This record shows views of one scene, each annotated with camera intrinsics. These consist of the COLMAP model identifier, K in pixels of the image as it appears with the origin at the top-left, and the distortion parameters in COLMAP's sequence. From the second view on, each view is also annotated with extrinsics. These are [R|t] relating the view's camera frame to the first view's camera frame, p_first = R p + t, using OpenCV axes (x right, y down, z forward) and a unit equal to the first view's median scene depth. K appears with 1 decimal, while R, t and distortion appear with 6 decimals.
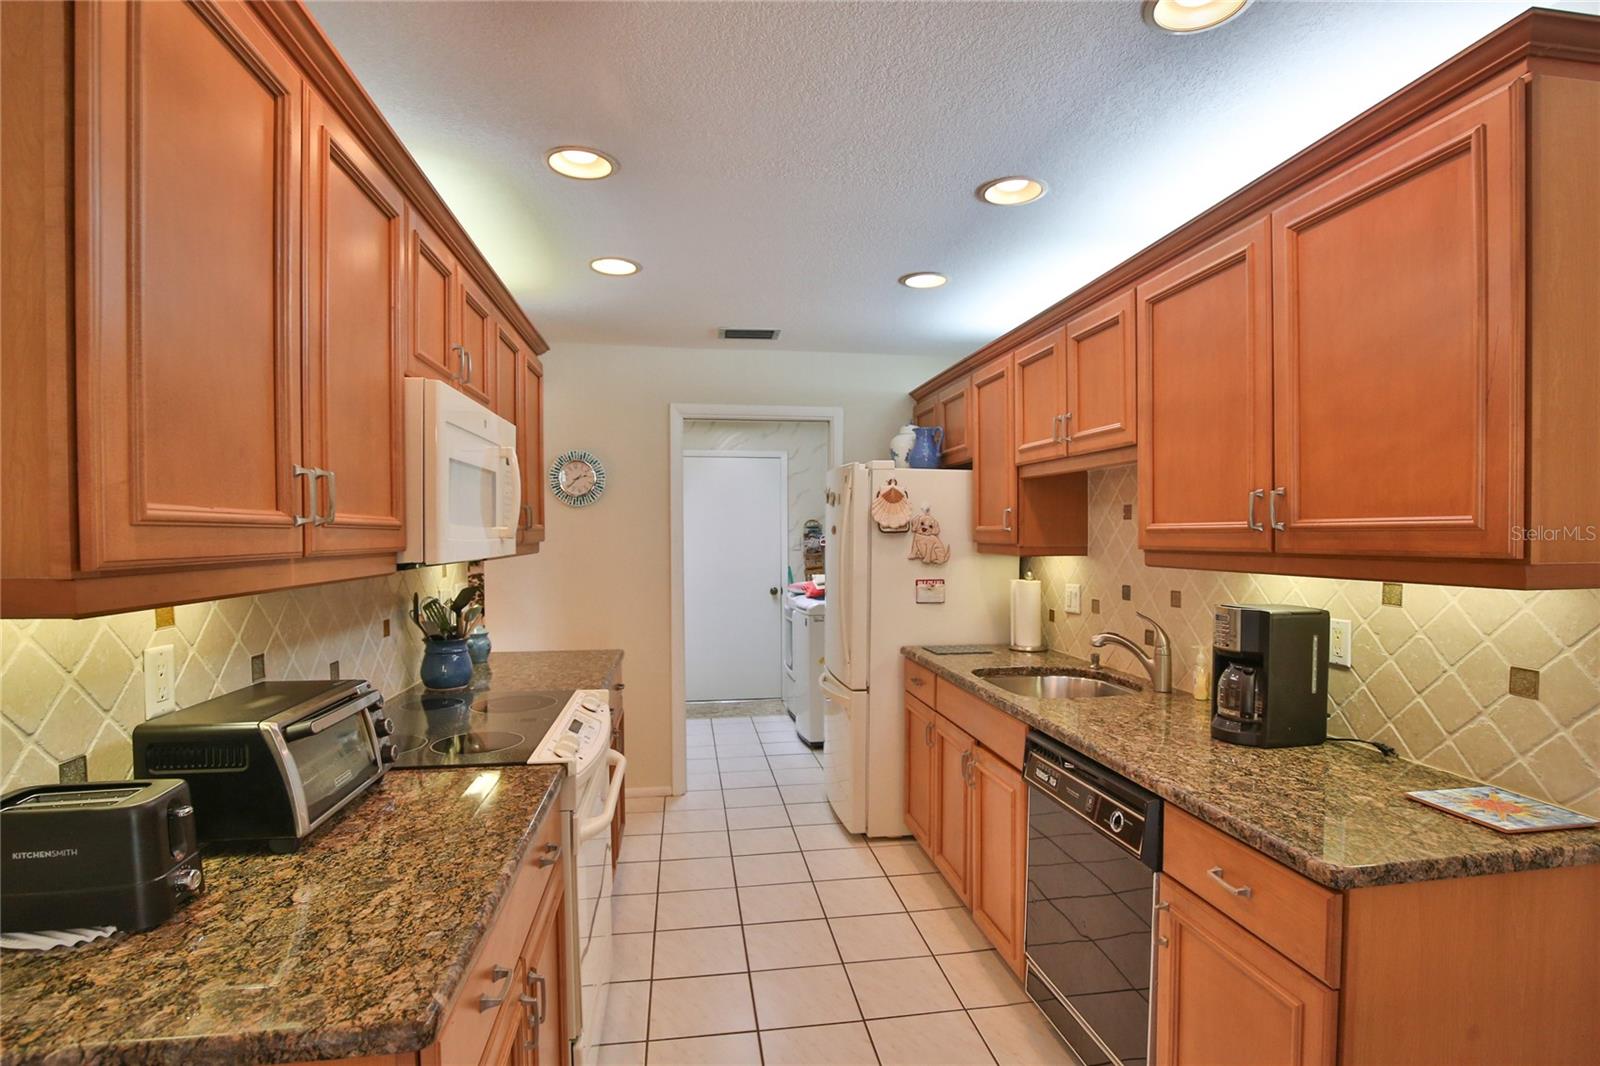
lens RADIAL K [[775.1, 0, 819.8], [0, 775.1, 549.4], [0, 0, 1]] dist [-0.031477, 0.004602]
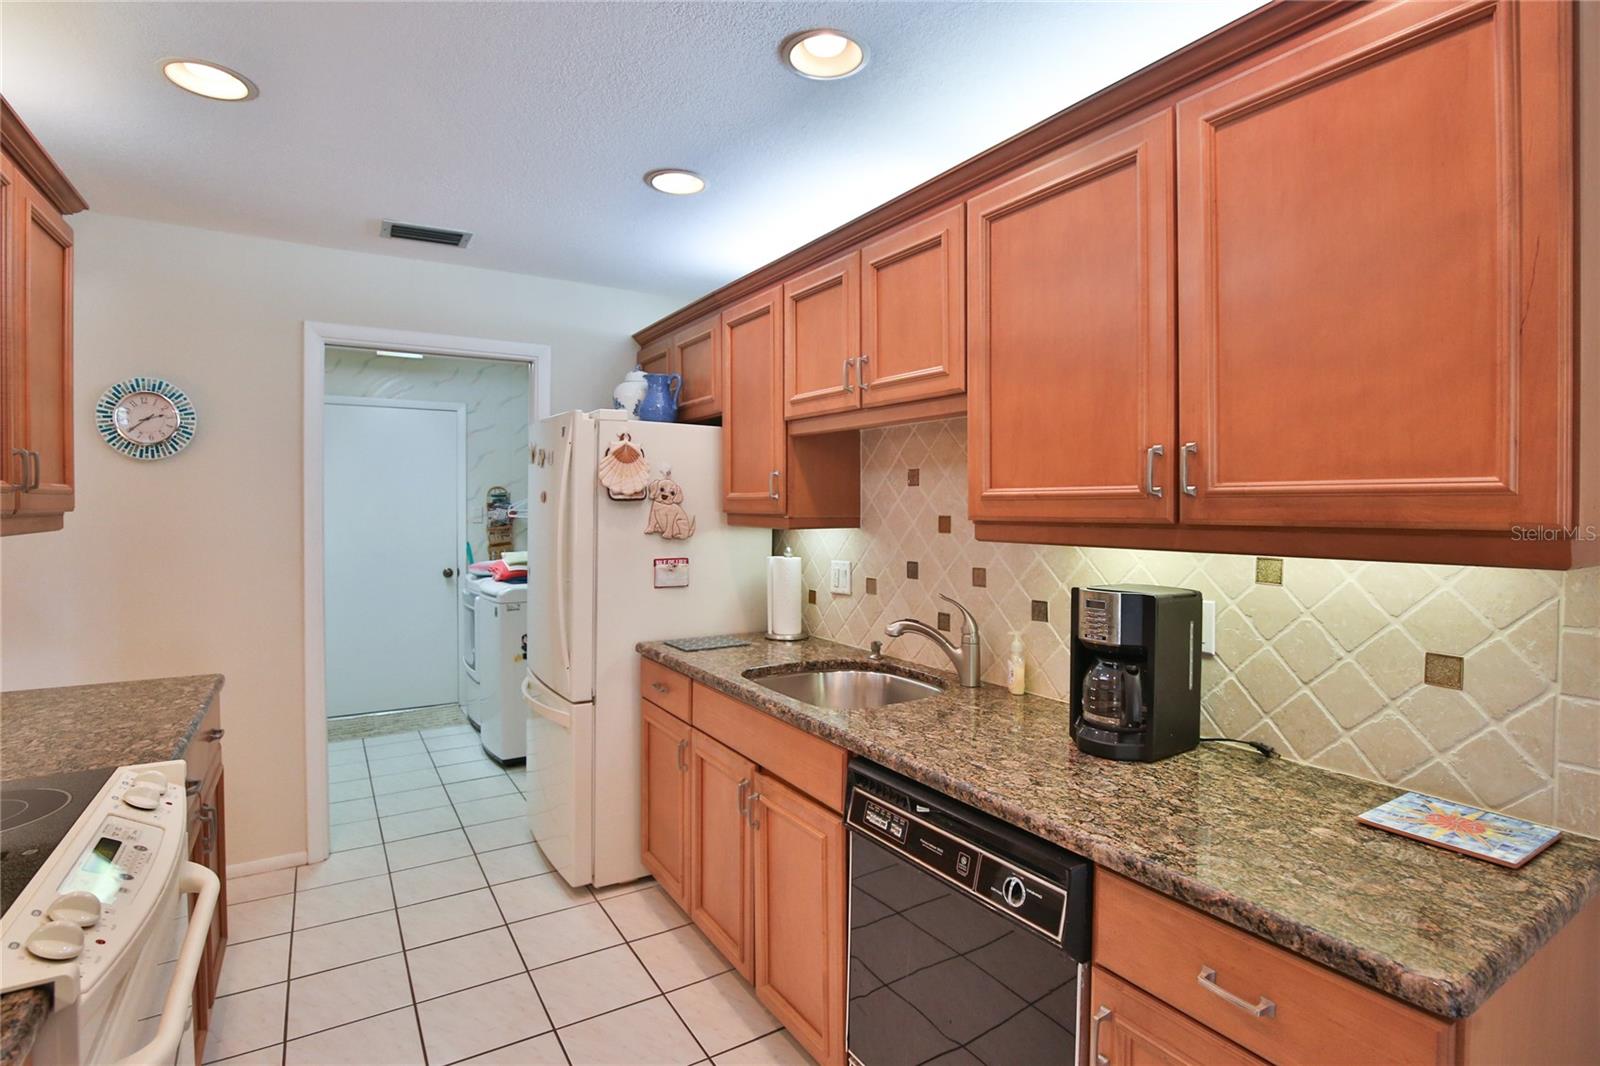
lens RADIAL K [[775.1, 0, 803.7], [0, 775.1, 512.1], [0, 0, 1]] dist [-0.031477, 0.004602]
pose [[0.925445, 0.000513, 0.378880, -0.058984], [0.003781, 0.999937, -0.010589, -0.001014], [-0.378862, 0.011233, 0.925385, 0.302721]]
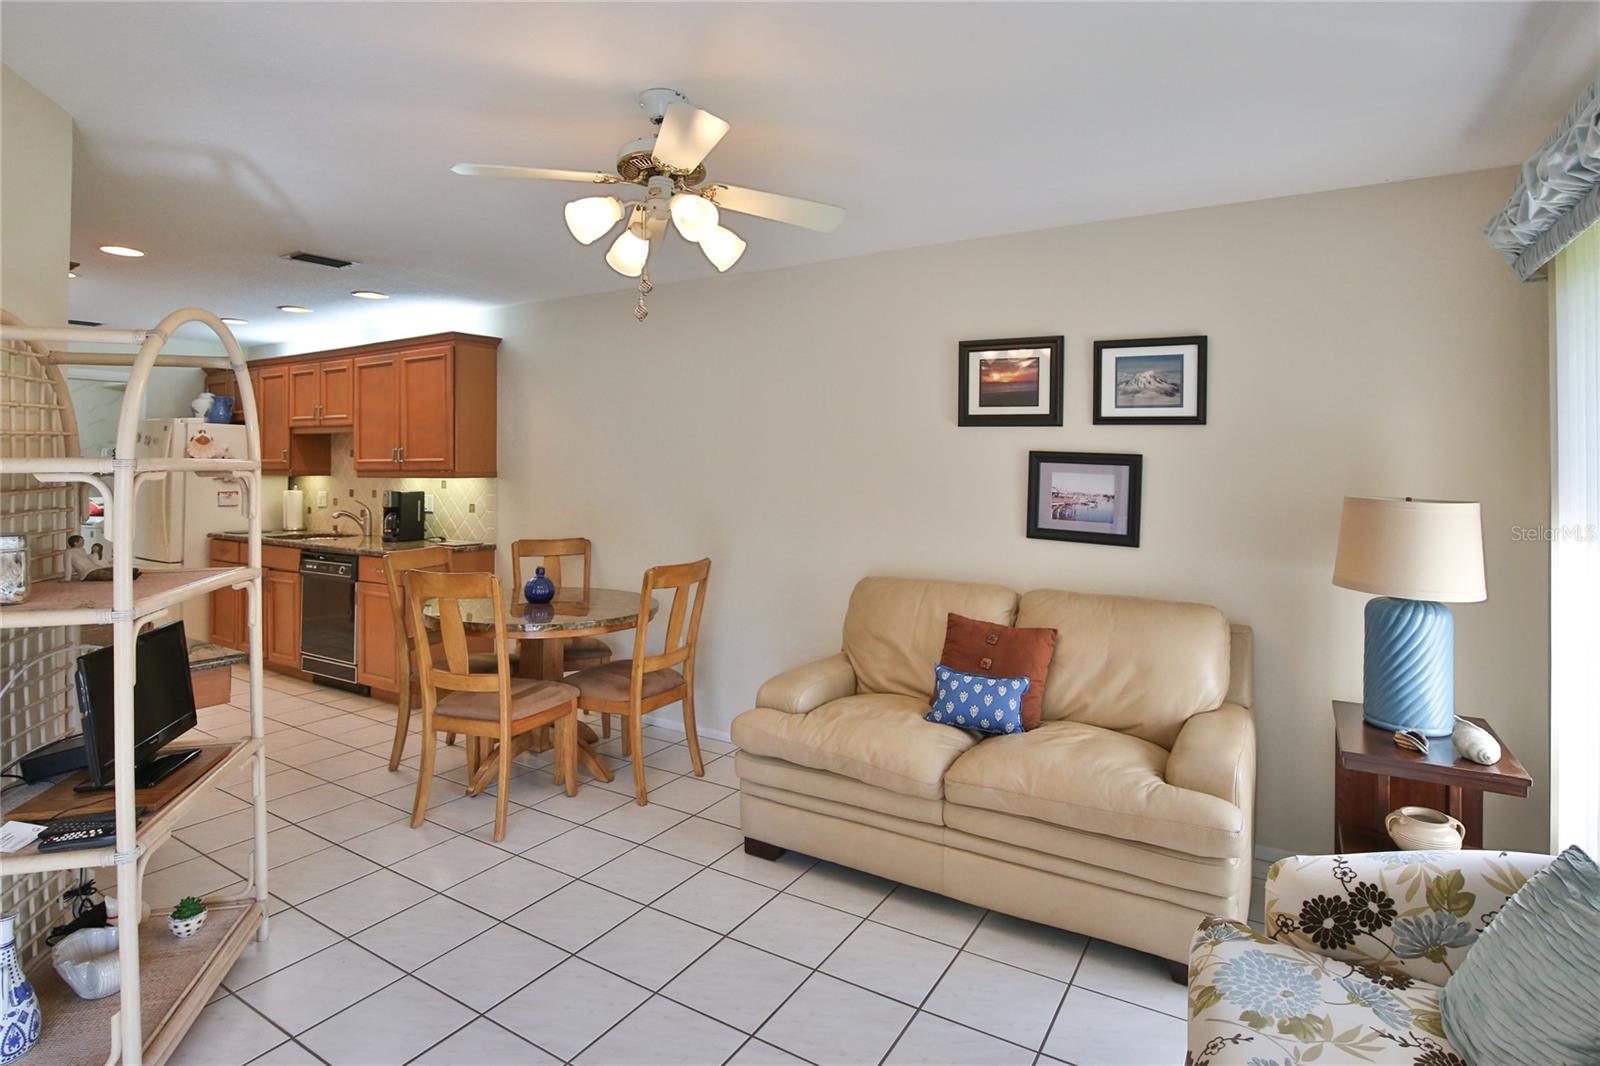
lens RADIAL K [[775.1, 0, 776.4], [0, 775.1, 455.9], [0, 0, 1]] dist [-0.031477, 0.004602]
pose [[0.655653, 0.013202, 0.754947, -0.502520], [0.013399, 0.999486, -0.029115, 0.041163], [-0.754943, 0.029205, 0.655140, -1.485401]]
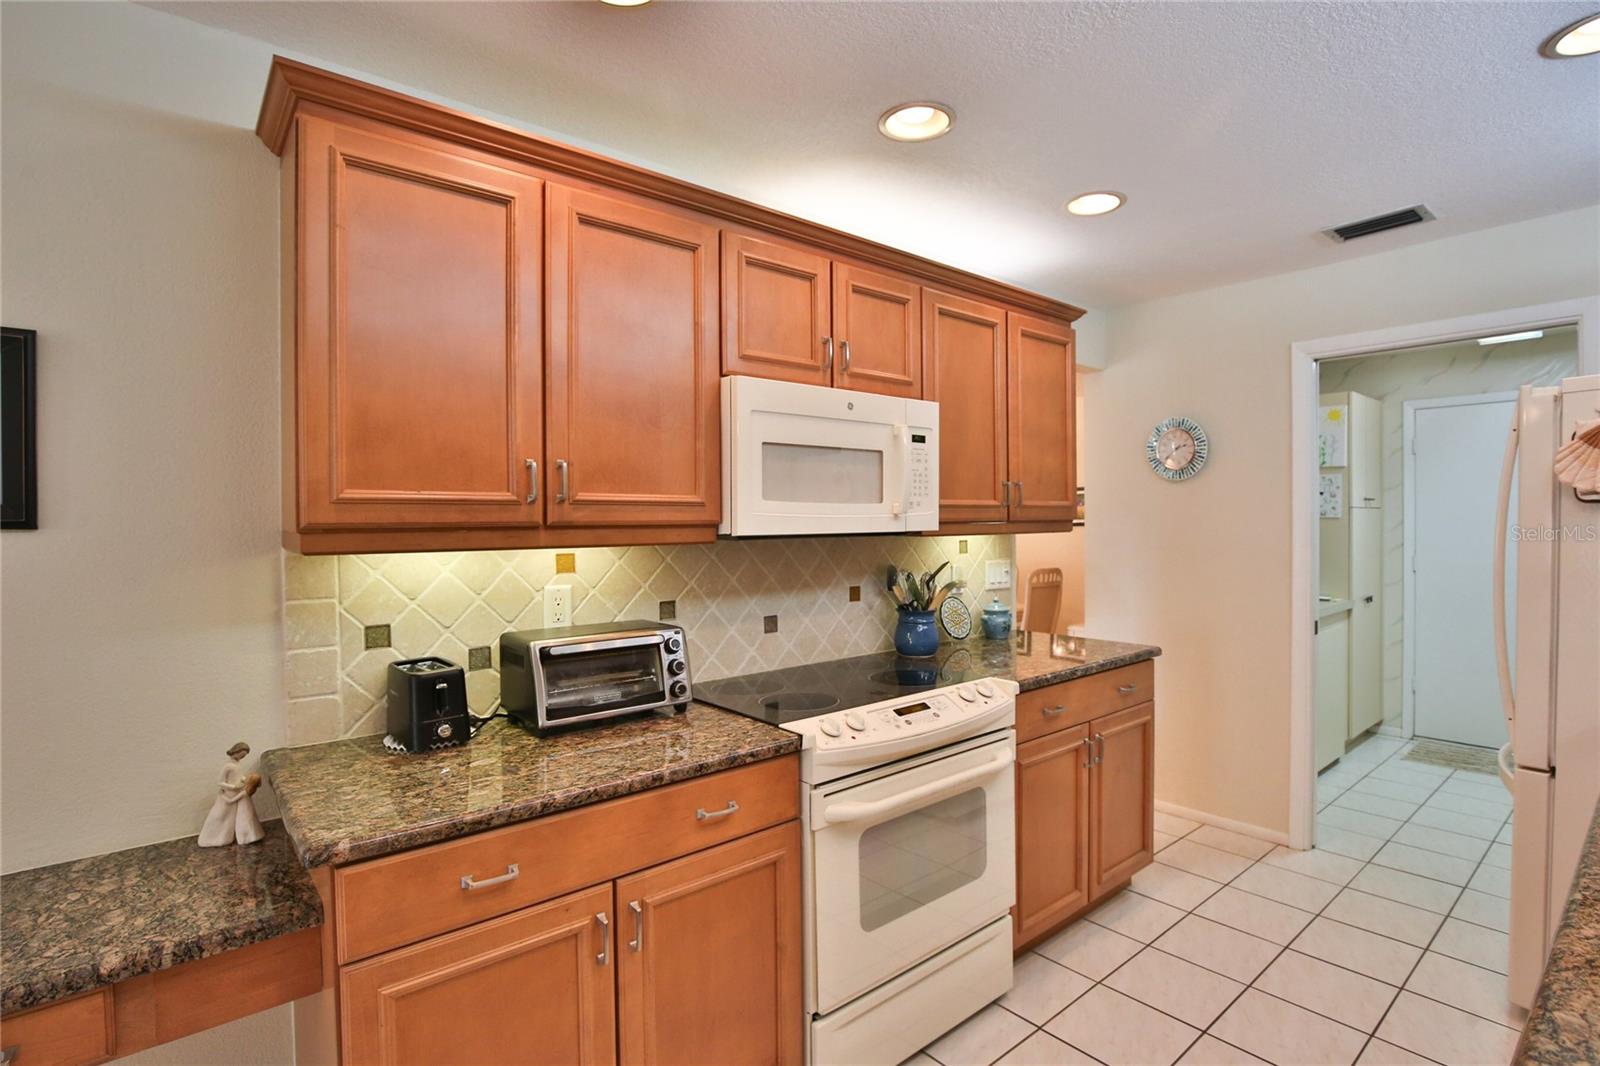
lens RADIAL K [[775.1, 0, 837.1], [0, 775.1, 526.9], [0, 0, 1]] dist [-0.031477, 0.004602]
pose [[0.522225, 0.003383, -0.852801, 0.416473], [-0.009921, 0.999949, -0.002108, 0.005145], [0.852750, 0.009561, 0.522231, 0.381414]]
